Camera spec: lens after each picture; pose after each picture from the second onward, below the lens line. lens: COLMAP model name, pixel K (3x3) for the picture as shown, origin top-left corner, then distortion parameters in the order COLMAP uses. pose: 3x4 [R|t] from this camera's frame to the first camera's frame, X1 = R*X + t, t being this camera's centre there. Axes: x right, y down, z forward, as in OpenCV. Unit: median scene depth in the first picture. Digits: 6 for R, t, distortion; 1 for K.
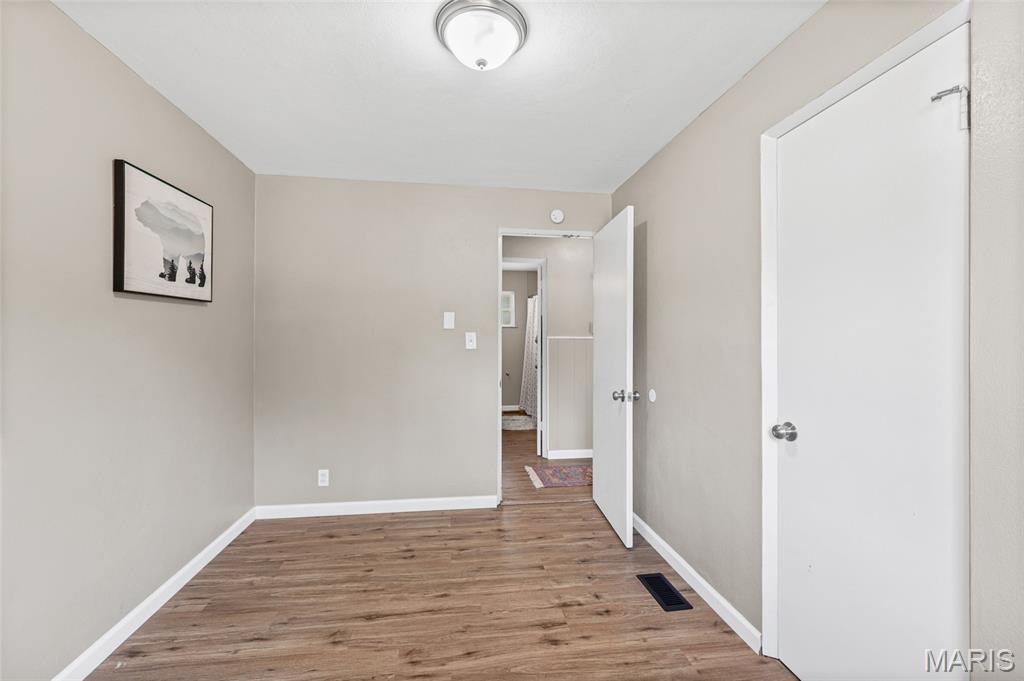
lens RADIAL K [[417.4, 0, 496.0], [0, 417.4, 341.2], [0, 0, 1]] dist [0.000616, 0.000116]
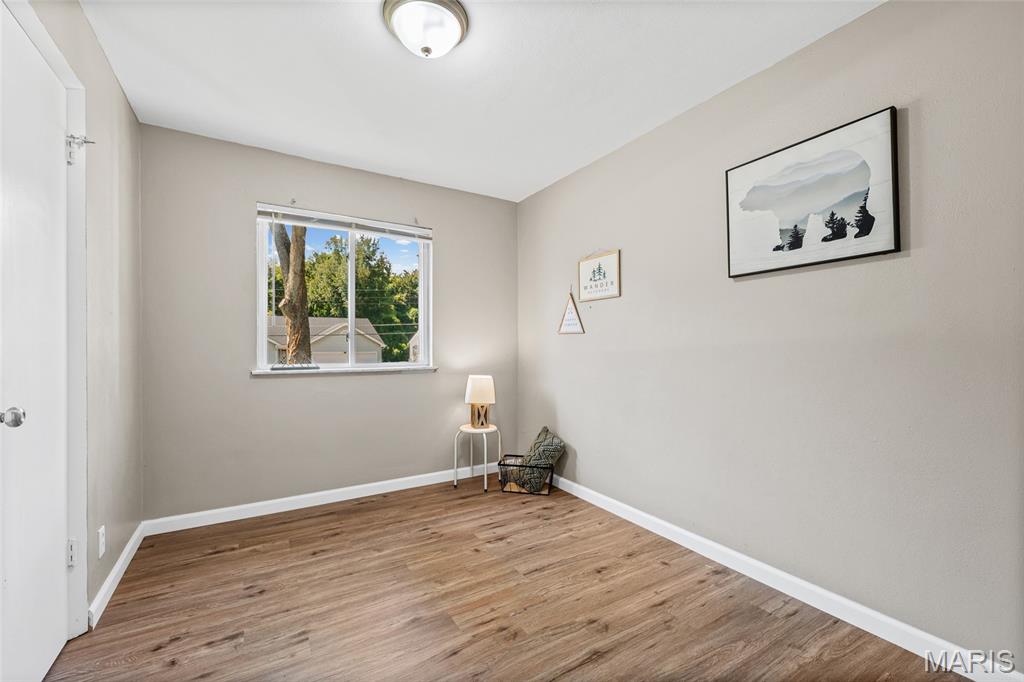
lens RADIAL K [[411.9, 0, 508.4], [0, 411.9, 342.2], [0, 0, 1]] dist [0.002346, 0.000171]
pose [[-0.903434, -0.004960, -0.428699, 0.167488], [-0.004215, 0.999988, -0.002687, 0.061859], [0.428707, -0.000620, -0.903443, 1.445110]]
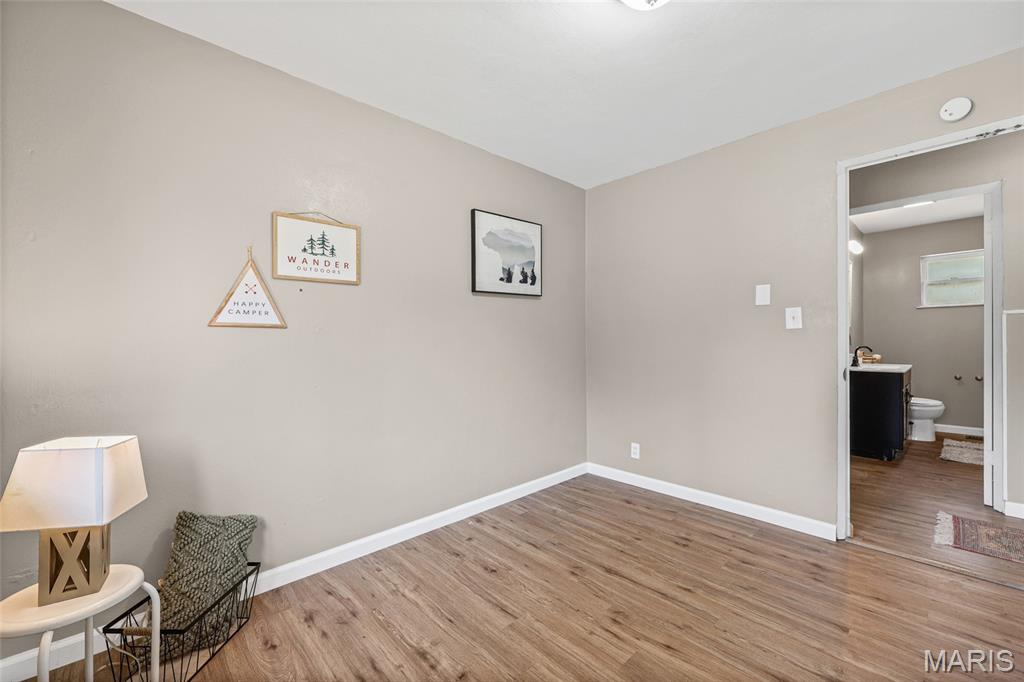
lens RADIAL K [[411.9, 0, 508.4], [0, 411.9, 342.2], [0, 0, 1]] dist [0.002346, 0.000171]
pose [[0.586685, -0.002072, -0.809813, 0.361691], [0.004515, 0.999990, 0.000713, 0.058955], [0.809803, -0.004074, 0.586688, 0.144013]]
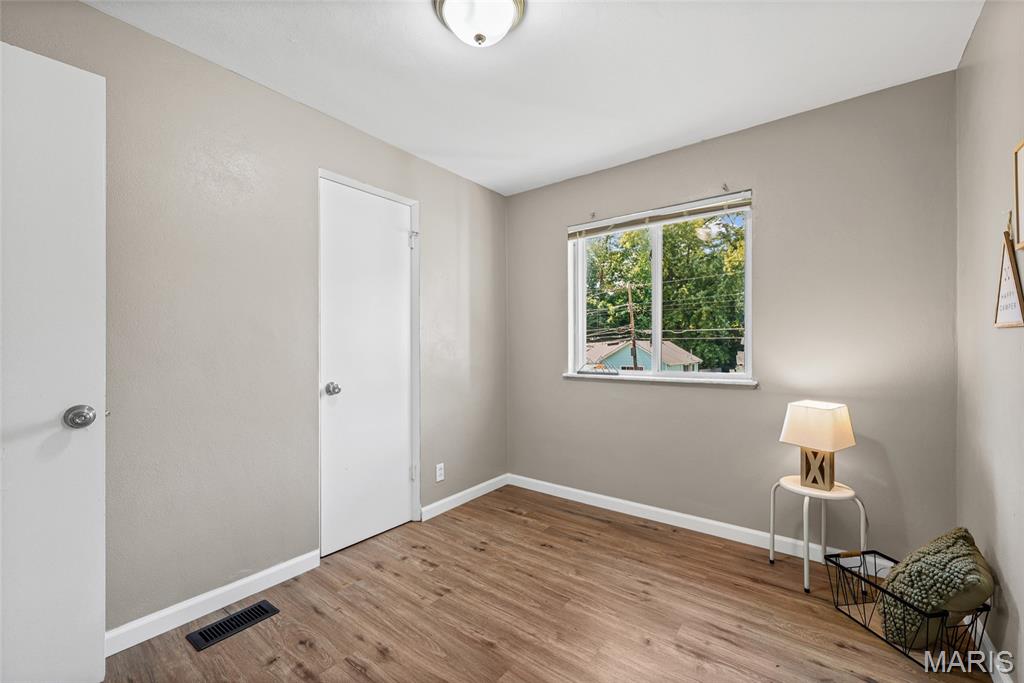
lens RADIAL K [[420.0, 0, 519.5], [0, 420.0, 346.6], [0, 0, 1]] dist [0.010811, -0.000135]
pose [[-0.731415, 0.002688, 0.681928, -0.564381], [0.006673, 0.999973, 0.003215, 0.048800], [-0.681900, 0.006902, -0.731413, 1.179648]]
